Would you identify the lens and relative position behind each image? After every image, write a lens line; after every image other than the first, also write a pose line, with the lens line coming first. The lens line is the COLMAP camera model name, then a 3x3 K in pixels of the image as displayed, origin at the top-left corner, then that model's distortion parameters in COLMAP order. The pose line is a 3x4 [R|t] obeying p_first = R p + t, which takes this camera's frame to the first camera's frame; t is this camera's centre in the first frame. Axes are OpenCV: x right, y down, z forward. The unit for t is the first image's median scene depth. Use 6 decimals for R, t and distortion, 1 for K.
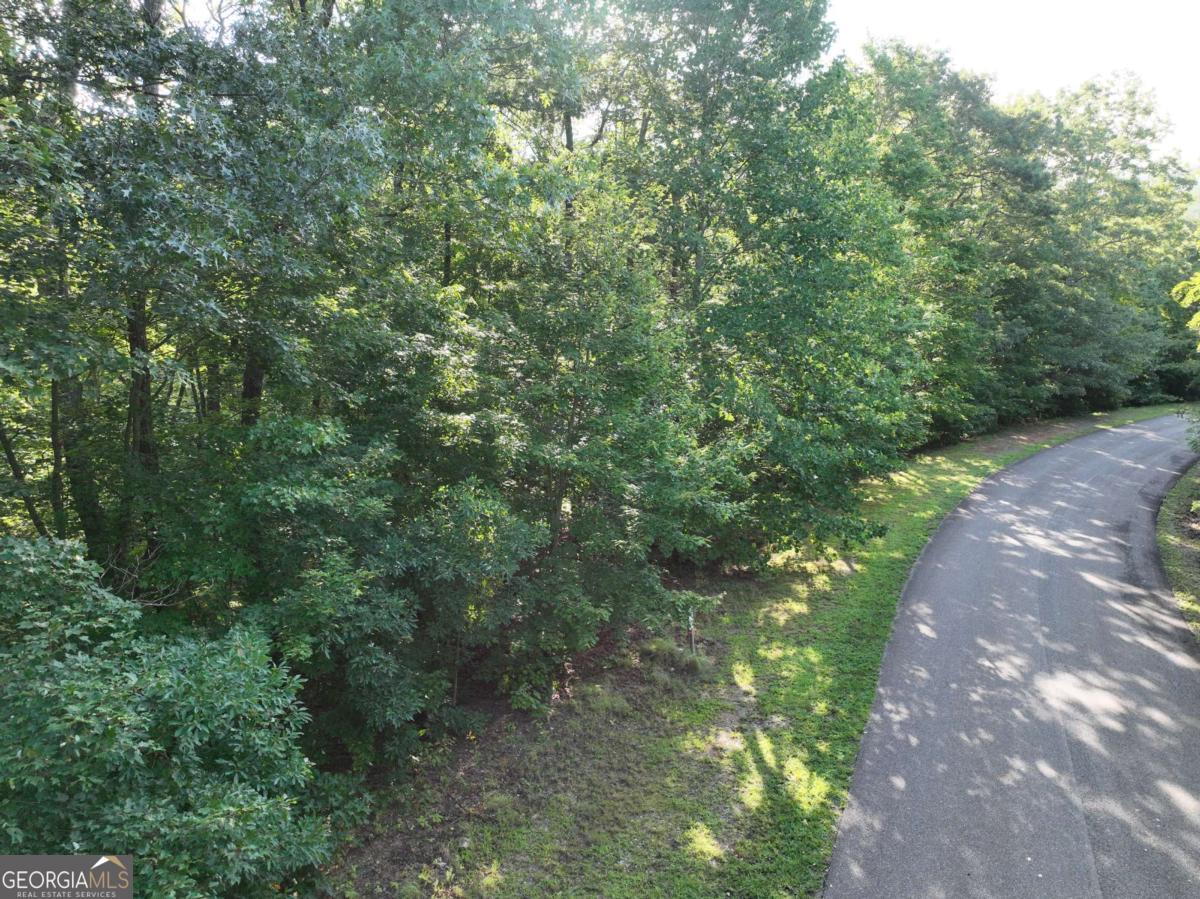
lens RADIAL K [[867.1, 0, 600.0], [0, 867.1, 449.5], [0, 0, 1]] dist [0.007363, 0.007287]
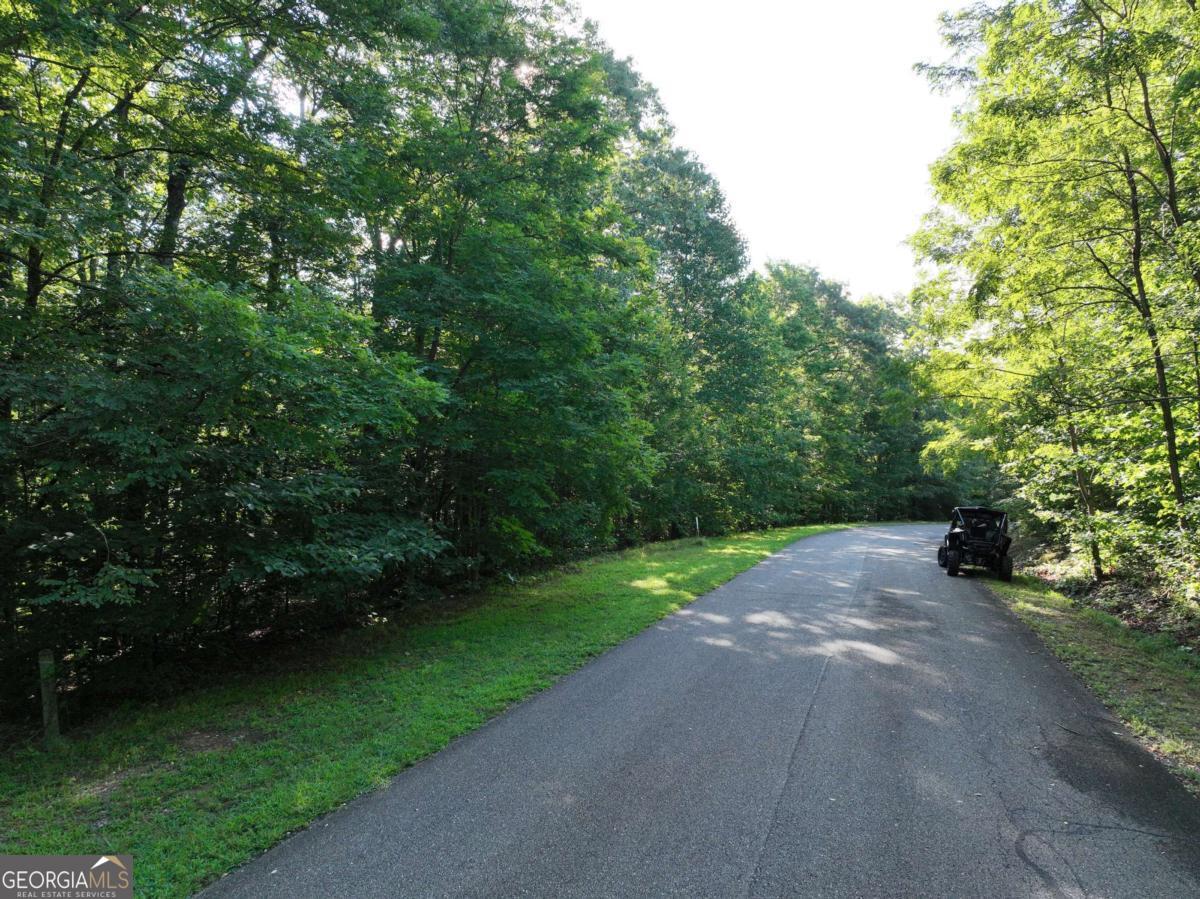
lens RADIAL K [[867.1, 0, 600.0], [0, 867.1, 449.5], [0, 0, 1]] dist [0.007363, 0.007287]
pose [[0.996517, 0.000774, 0.083382, -0.128168], [0.016741, 0.977741, -0.209147, 0.192804], [-0.081687, 0.209815, 0.974323, -0.444910]]
